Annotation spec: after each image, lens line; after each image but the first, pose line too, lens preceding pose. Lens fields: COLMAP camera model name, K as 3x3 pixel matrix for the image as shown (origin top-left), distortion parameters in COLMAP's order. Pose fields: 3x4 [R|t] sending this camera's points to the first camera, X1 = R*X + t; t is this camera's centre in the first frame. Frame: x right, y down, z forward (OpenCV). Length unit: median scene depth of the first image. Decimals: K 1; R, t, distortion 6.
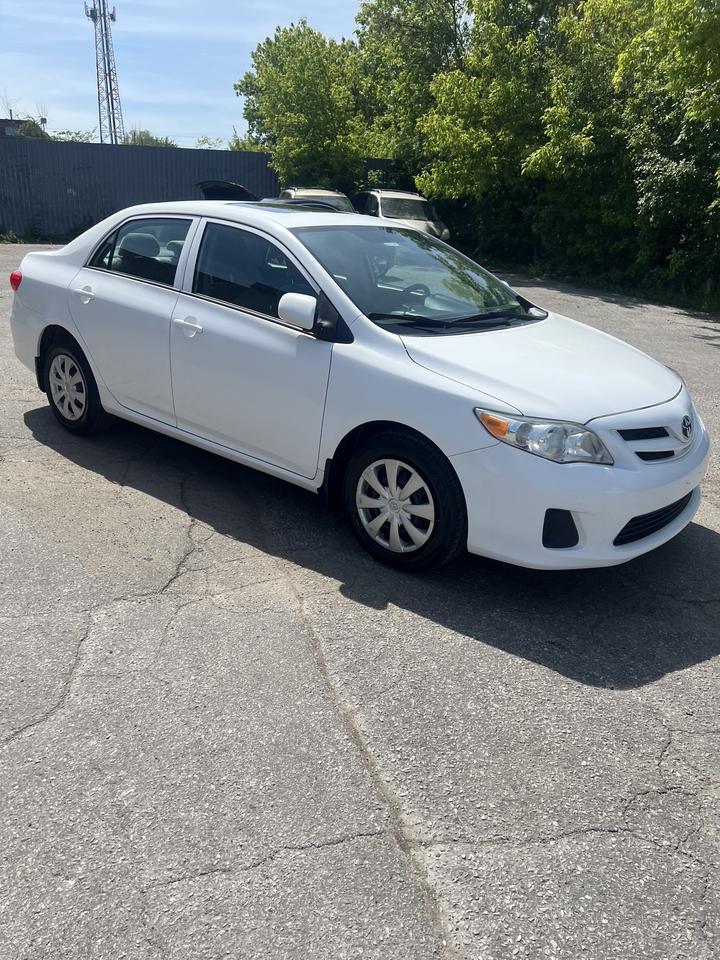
lens RADIAL K [[707.1, 0, 360.2], [0, 707.1, 470.5], [0, 0, 1]] dist [0.045628, -0.050730]
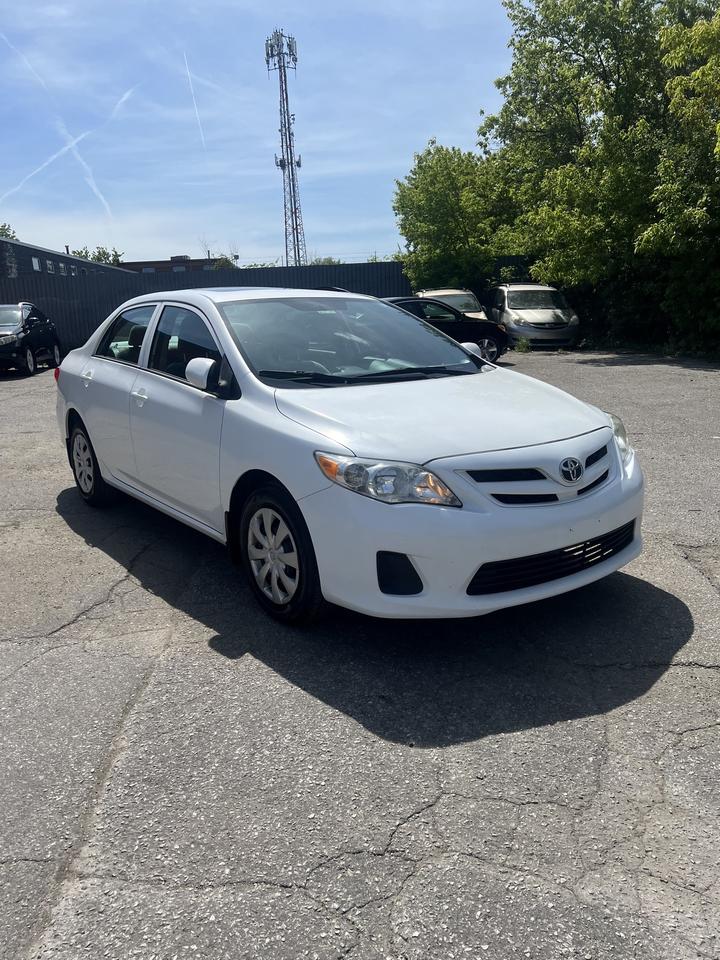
lens RADIAL K [[707.1, 0, 360.2], [0, 707.1, 470.5], [0, 0, 1]] dist [0.045628, -0.050730]
pose [[0.971519, -0.028064, -0.235294, 0.301364], [-0.004271, 0.990727, -0.135799, 0.048593], [0.236923, 0.132936, 0.962390, 0.039746]]
